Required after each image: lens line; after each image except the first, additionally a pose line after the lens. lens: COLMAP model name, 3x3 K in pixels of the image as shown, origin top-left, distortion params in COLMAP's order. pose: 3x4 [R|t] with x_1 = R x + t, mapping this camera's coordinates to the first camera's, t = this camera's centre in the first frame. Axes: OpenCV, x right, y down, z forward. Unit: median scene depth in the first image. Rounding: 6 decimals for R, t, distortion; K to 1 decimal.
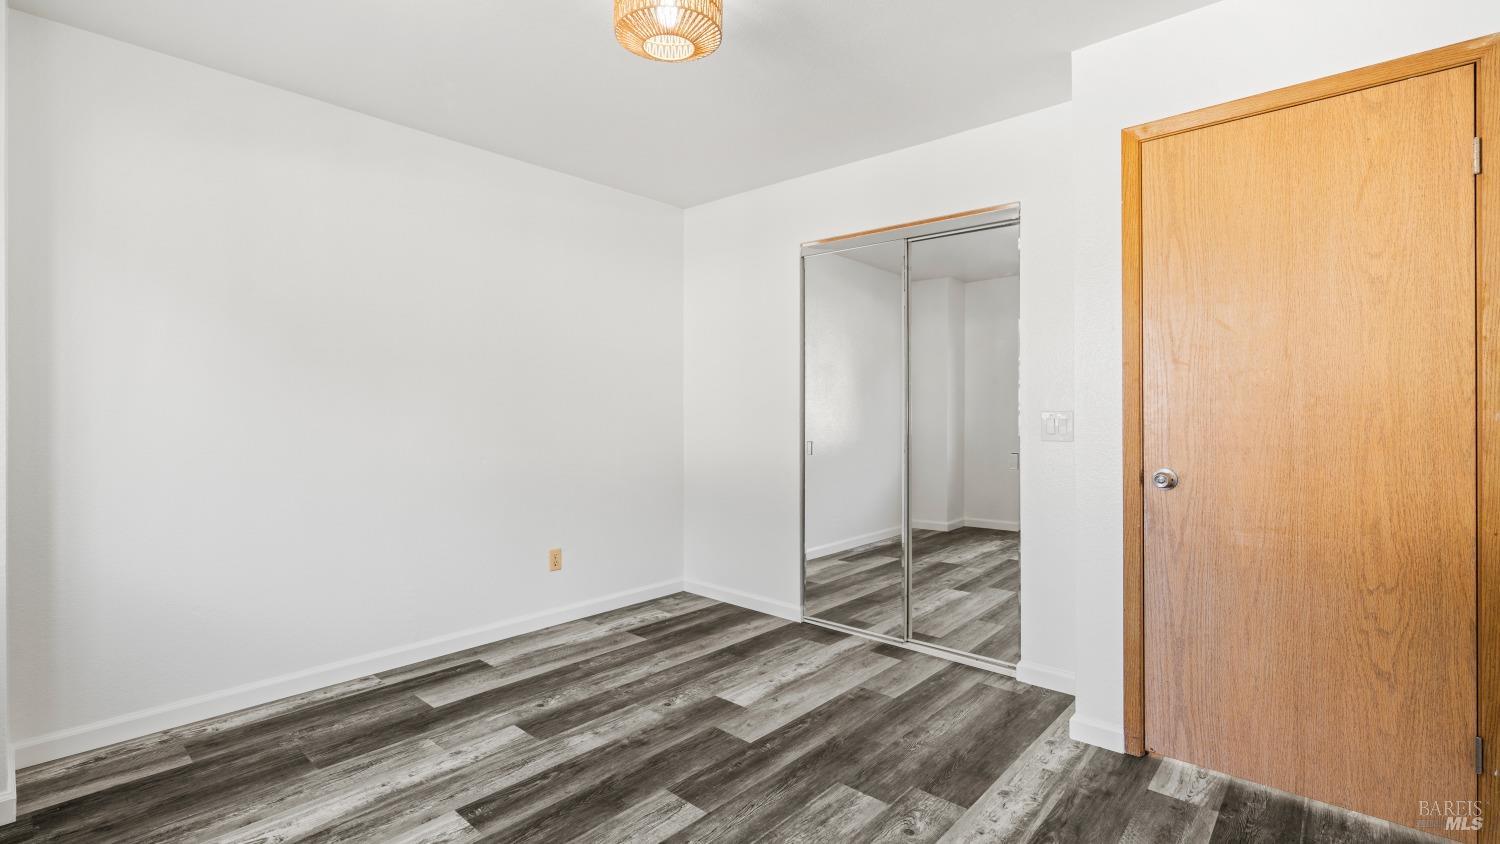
lens RADIAL K [[680.5, 0, 742.8], [0, 680.5, 406.3], [0, 0, 1]] dist [0.001635, -0.000094]
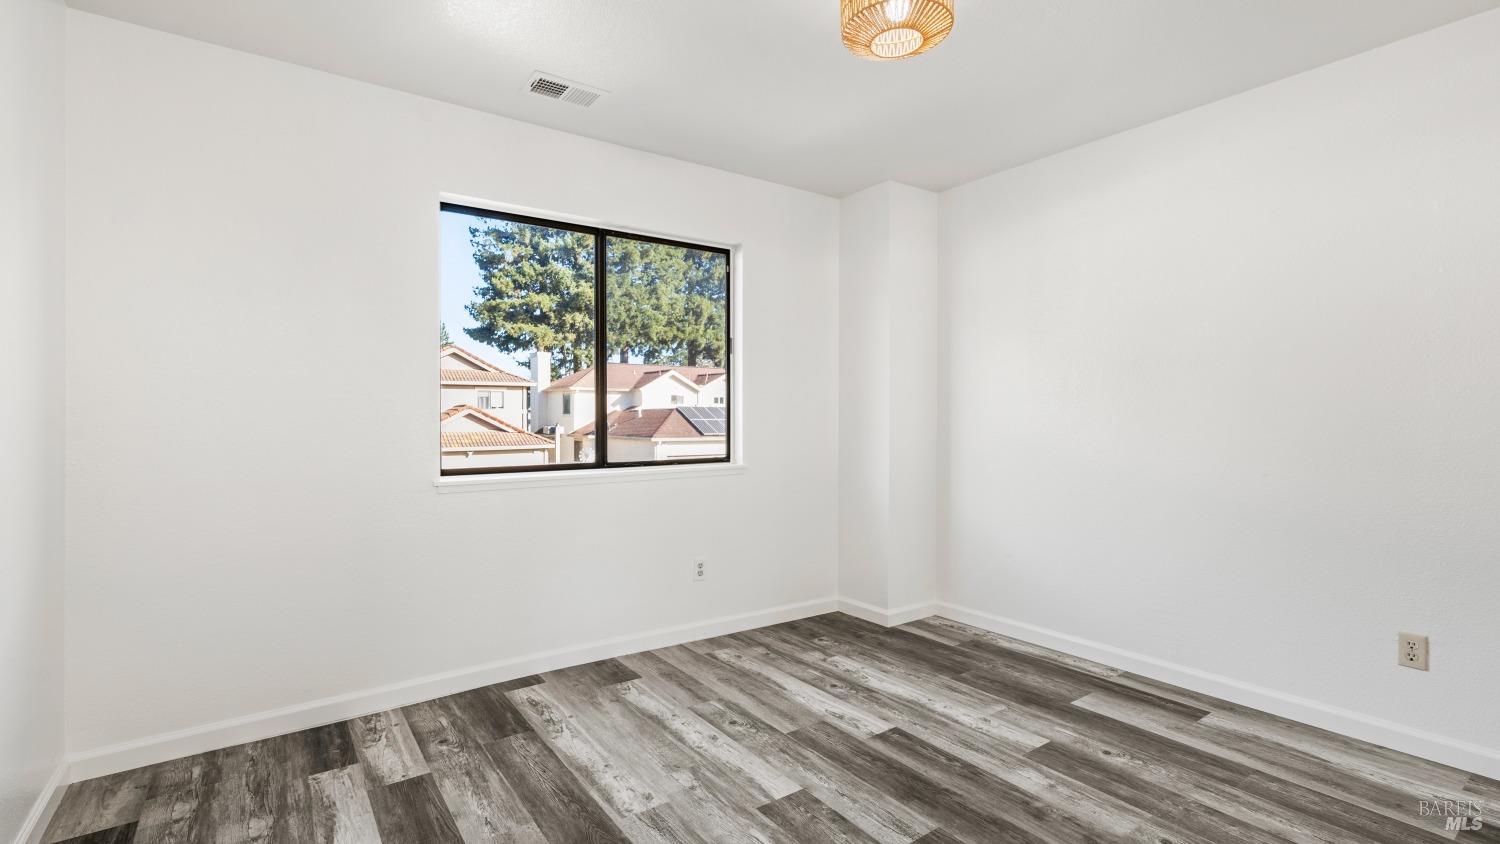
lens RADIAL K [[680.5, 0, 742.8], [0, 680.5, 406.3], [0, 0, 1]] dist [0.001635, -0.000094]
pose [[-0.223080, -0.016451, -0.974661, 0.692214], [0.007437, 0.999800, -0.018578, 0.010259], [0.974772, -0.011393, -0.222913, 0.780267]]
